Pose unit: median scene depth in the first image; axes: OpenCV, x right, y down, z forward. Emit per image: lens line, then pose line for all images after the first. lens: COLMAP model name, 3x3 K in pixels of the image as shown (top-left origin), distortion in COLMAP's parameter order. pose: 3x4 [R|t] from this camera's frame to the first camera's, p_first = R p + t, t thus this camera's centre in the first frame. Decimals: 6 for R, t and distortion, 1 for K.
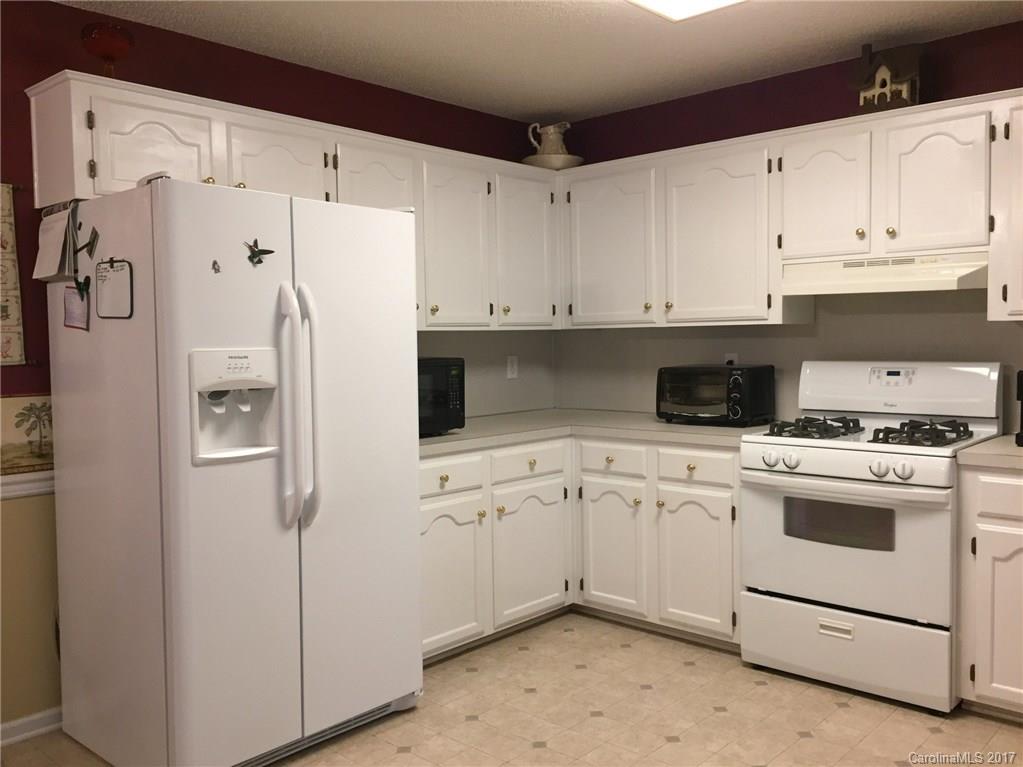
lens RADIAL K [[877.0, 0, 508.8], [0, 877.0, 386.0], [0, 0, 1]] dist [0.064974, -0.086451]
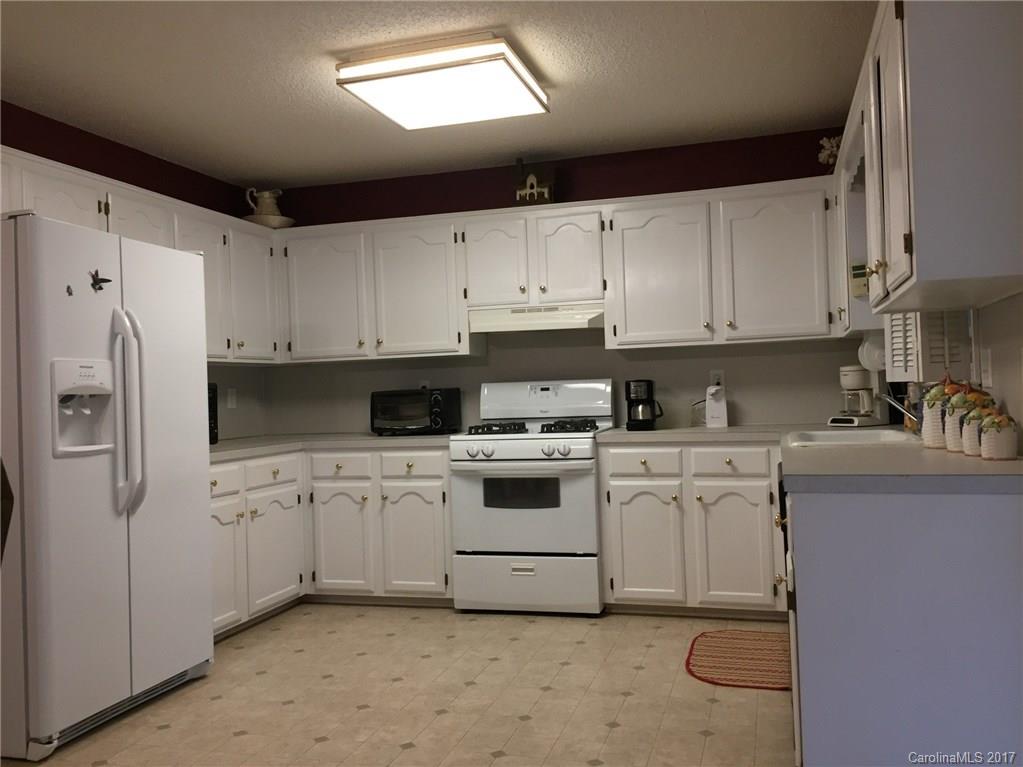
lens RADIAL K [[877.0, 0, 508.2], [0, 877.0, 384.3], [0, 0, 1]] dist [0.064974, -0.086451]
pose [[0.900142, -0.010823, 0.435462, -0.239489], [0.043737, 0.996885, -0.065631, 0.071327], [-0.433395, 0.078123, 0.897811, -0.240170]]
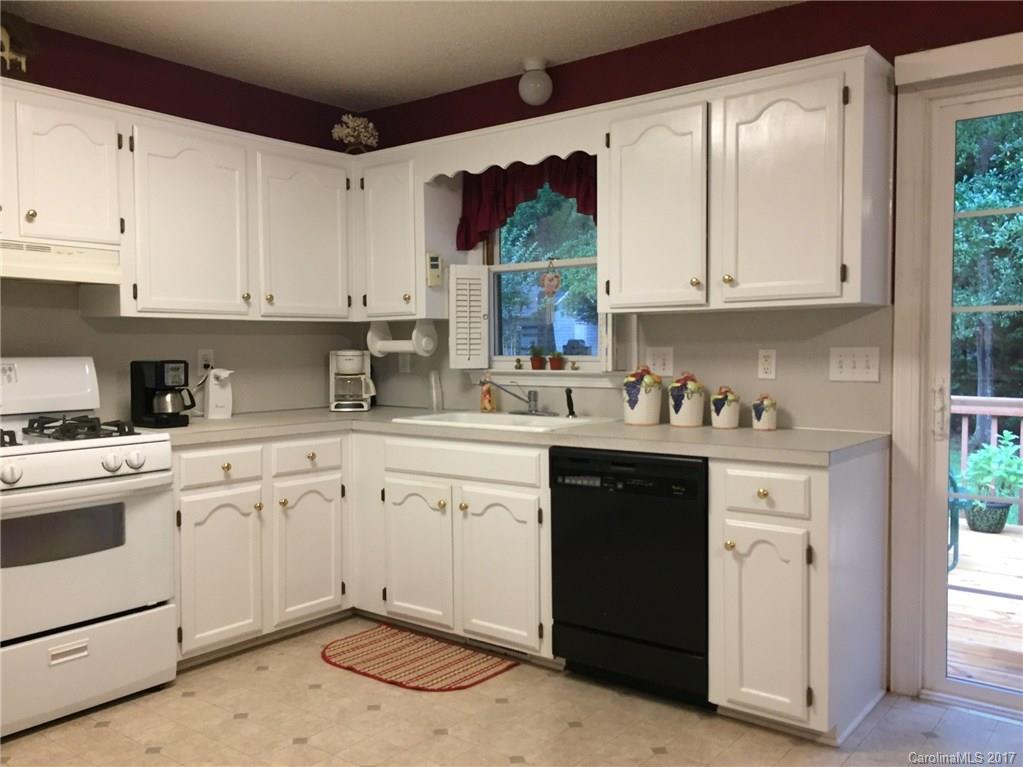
lens RADIAL K [[877.0, 0, 511.0], [0, 877.0, 385.5], [0, 0, 1]] dist [0.064974, -0.086451]
pose [[-0.083137, -0.029168, 0.996111, -0.531639], [0.060292, 0.997593, 0.034243, 0.001646], [-0.994713, 0.062904, -0.081178, 0.588412]]
